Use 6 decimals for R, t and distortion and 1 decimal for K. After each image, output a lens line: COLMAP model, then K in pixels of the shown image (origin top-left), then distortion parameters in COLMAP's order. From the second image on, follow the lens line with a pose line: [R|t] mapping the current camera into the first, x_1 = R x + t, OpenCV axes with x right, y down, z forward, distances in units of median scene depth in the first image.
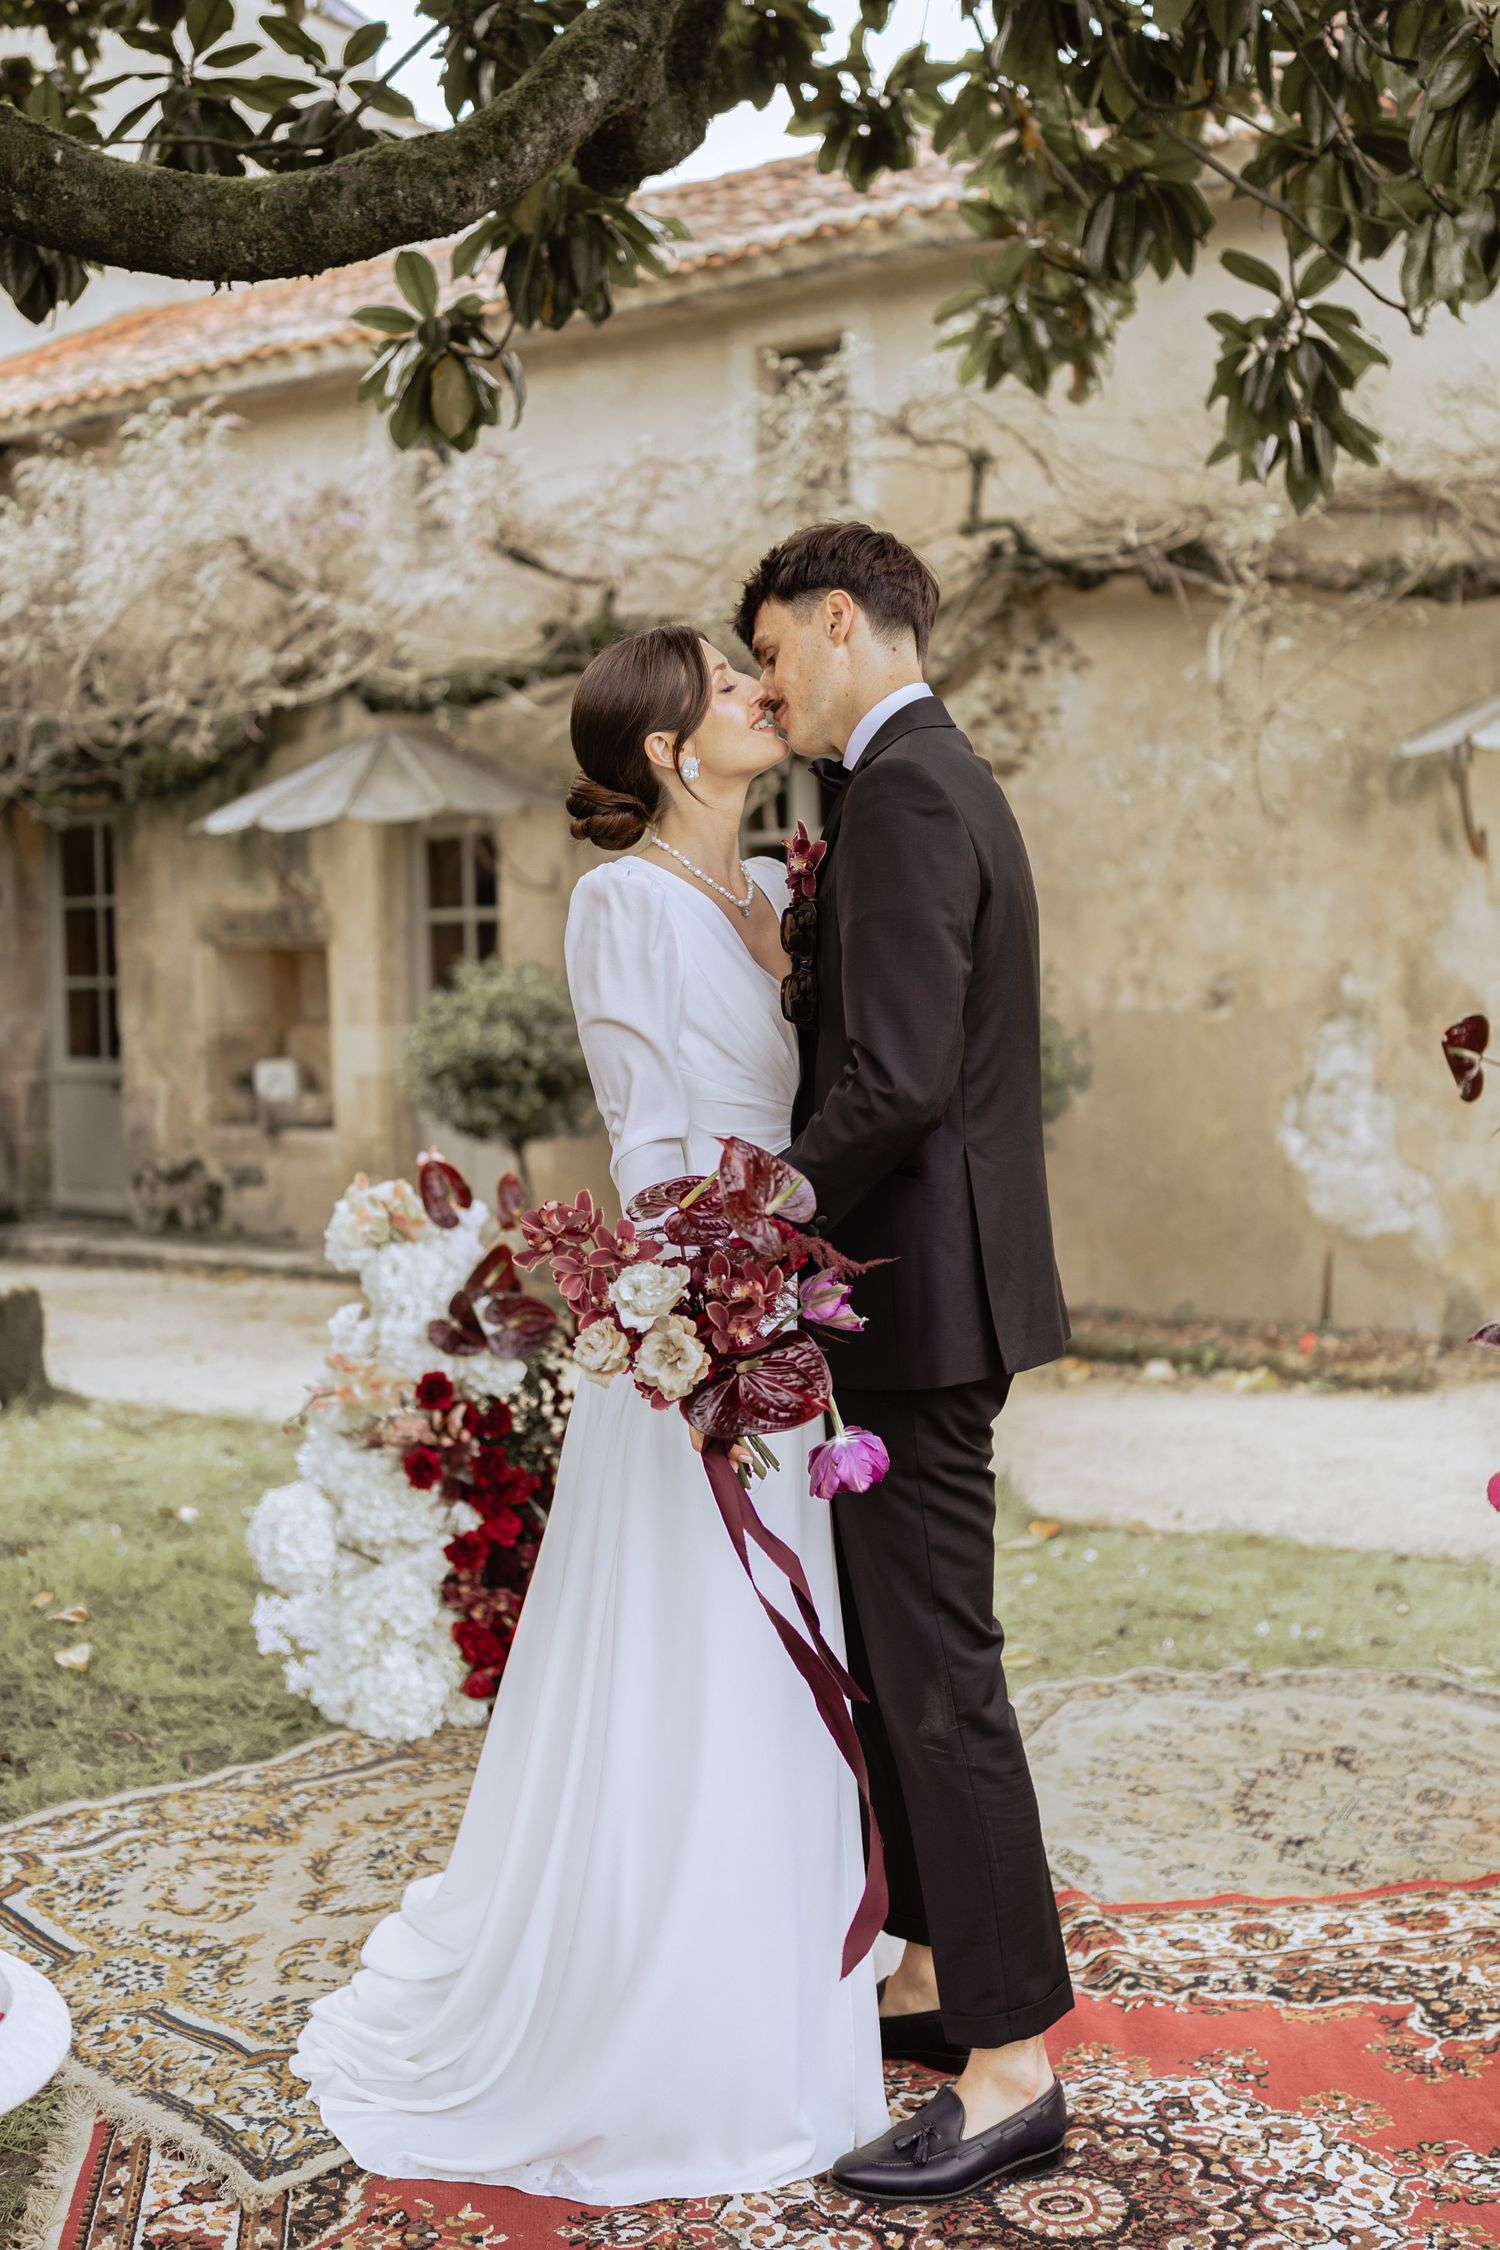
lens RADIAL K [[2713.9, 0, 708.1], [0, 2713.9, 1024.7], [0, 0, 1]] dist [0.035046, 0.000000]
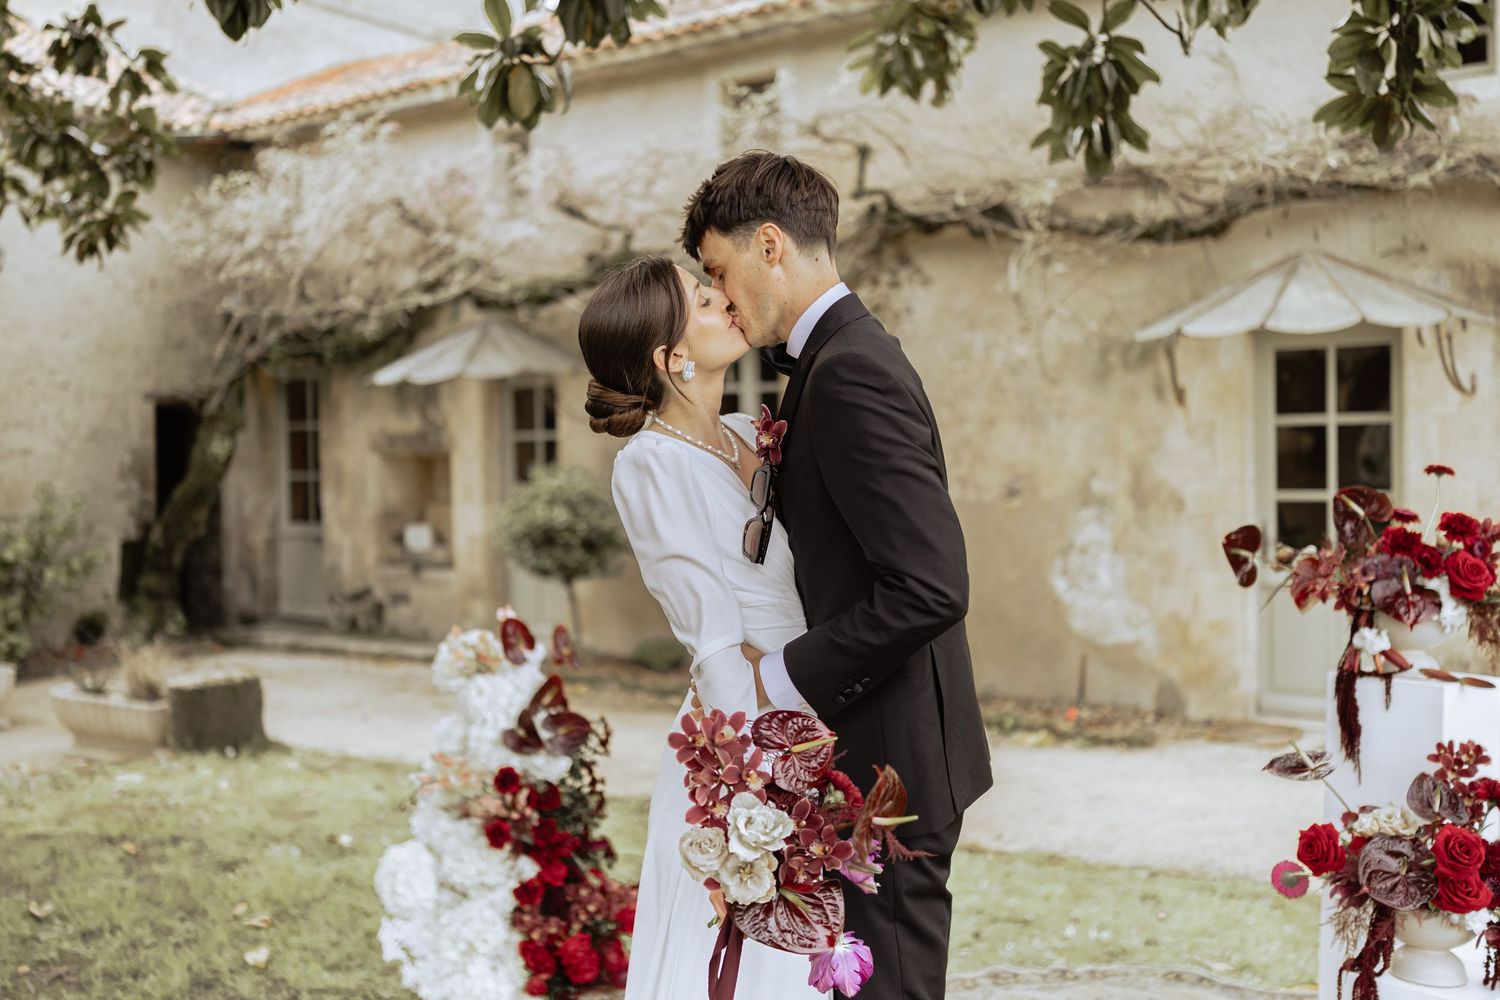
lens RADIAL K [[1627.8, 0, 667.4], [0, 1627.8, 462.3], [0, 0, 1]] dist [0.030106, 0.000000]
pose [[0.999930, 0.006085, -0.010178, -0.005785], [-0.006311, 0.999731, -0.022306, -0.009319], [0.010039, 0.022369, 0.999699, 0.096236]]
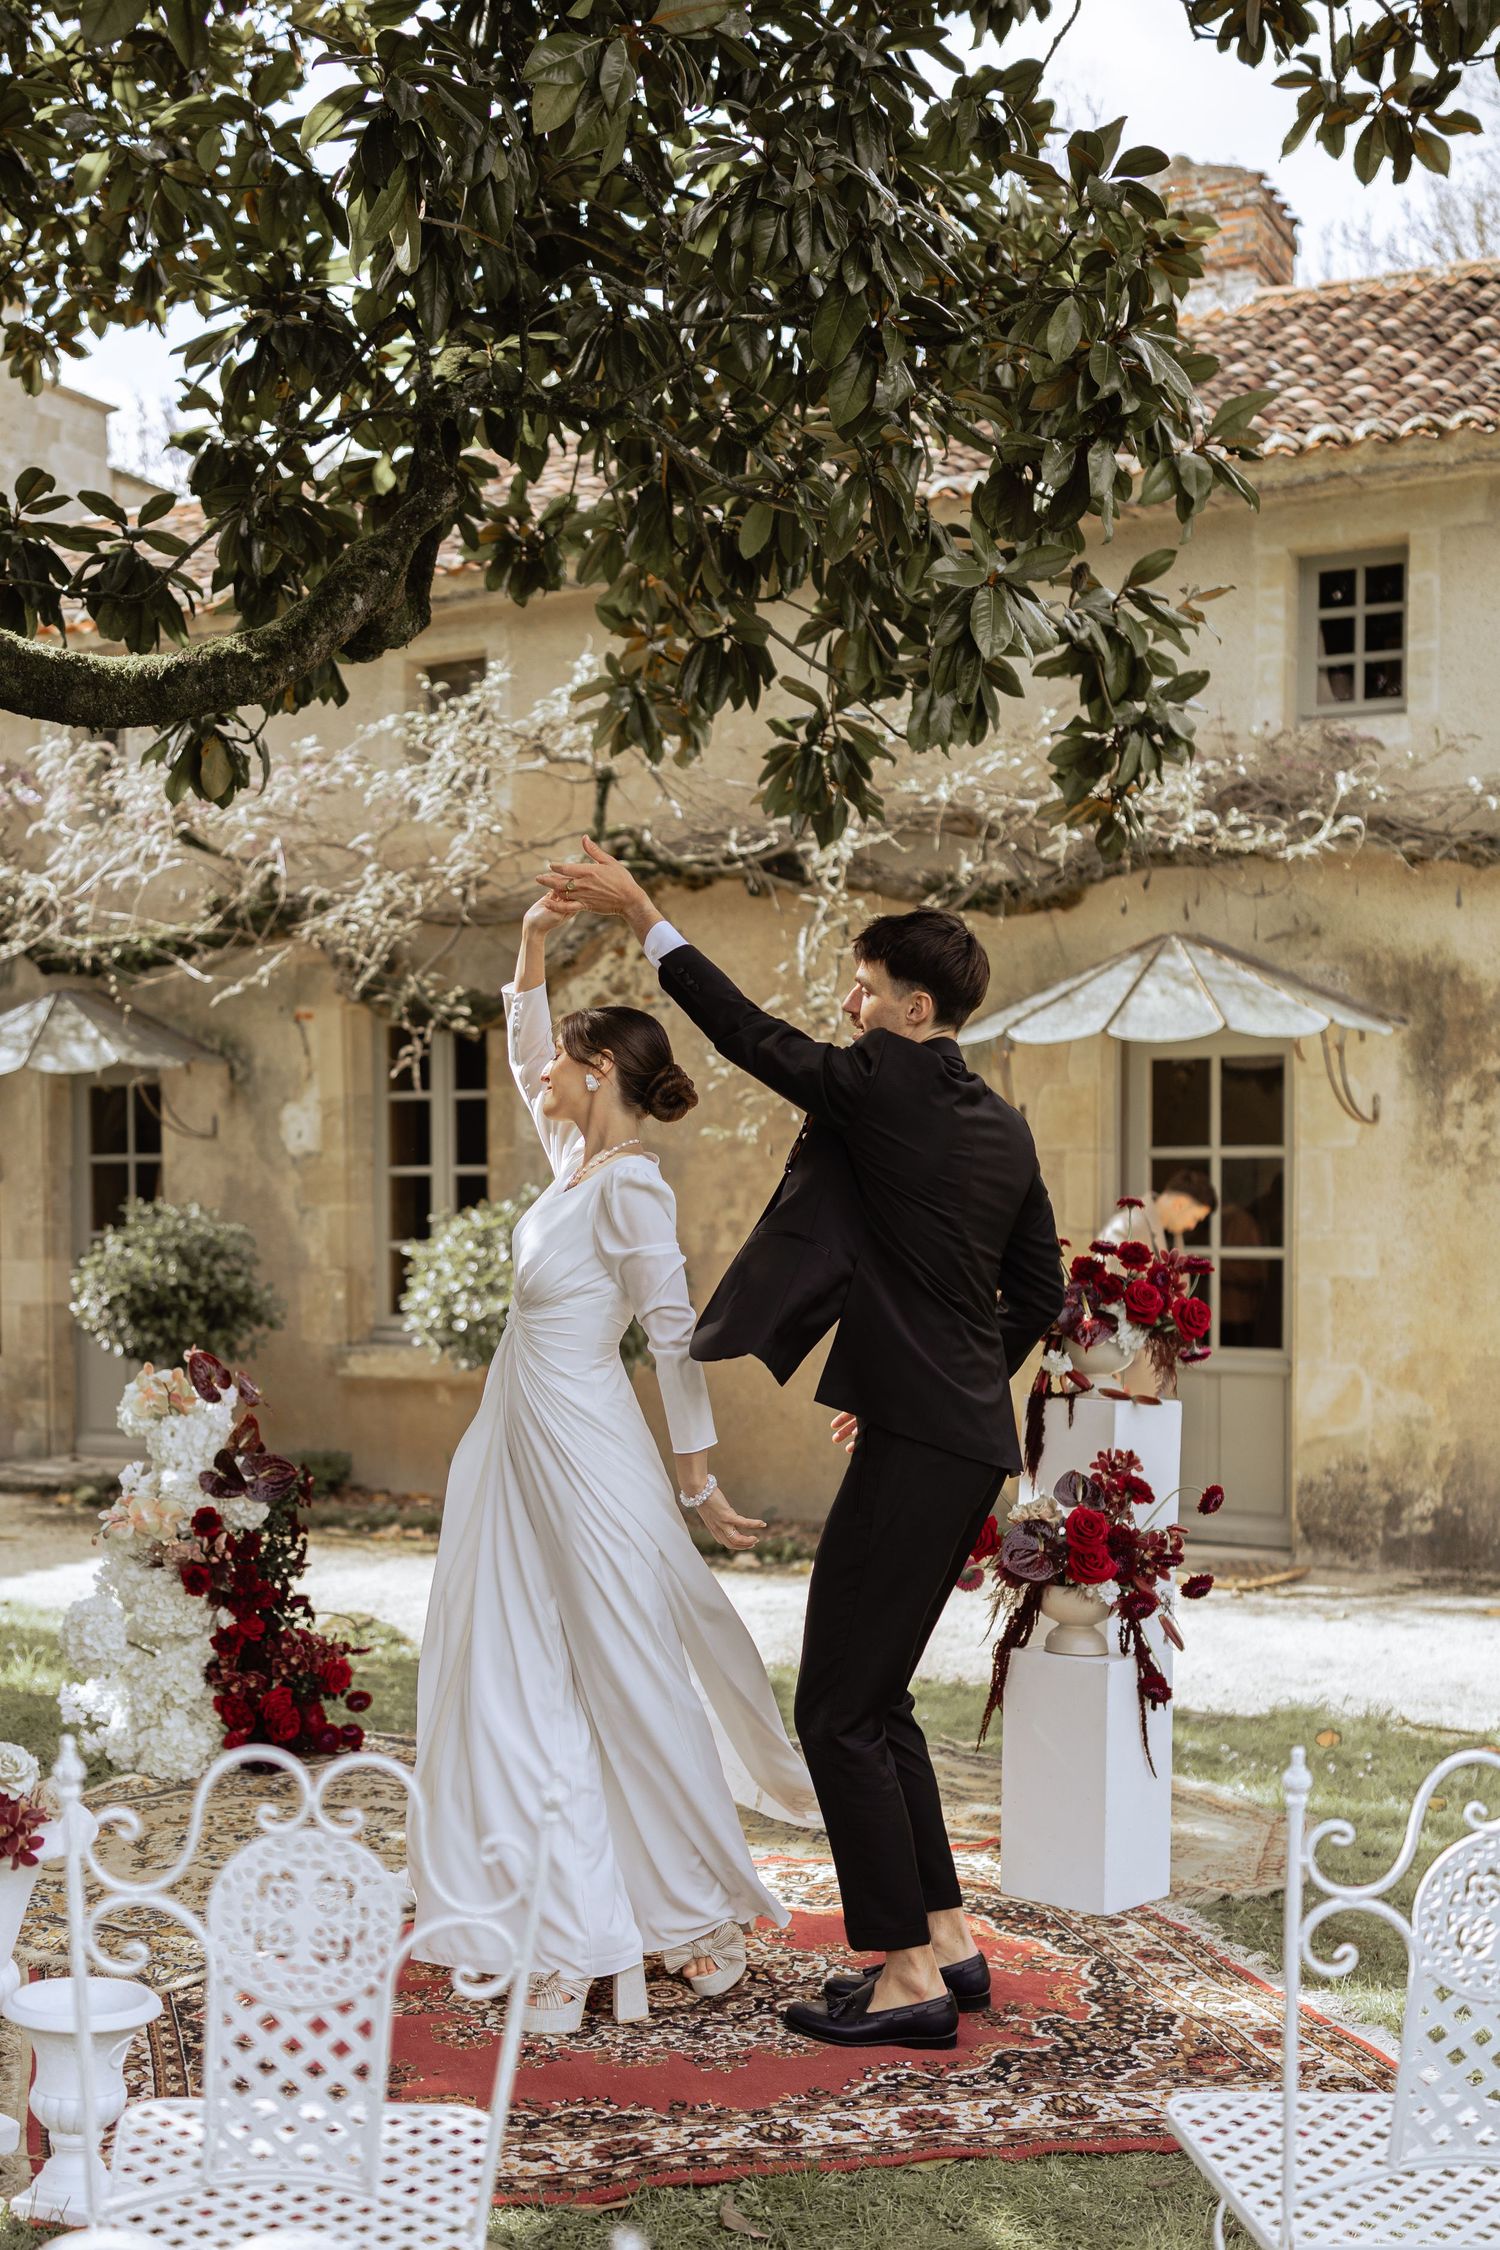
lens RADIAL K [[2725.1, 0, 652.0], [0, 2725.1, 1265.0], [0, 0, 1]] dist [-0.002011, 0.000000]
pose [[0.992044, 0.015836, 0.124892, -0.035702], [-0.015524, 0.999873, -0.003471, 0.005872], [-0.124932, 0.001505, 0.992164, -0.251343]]
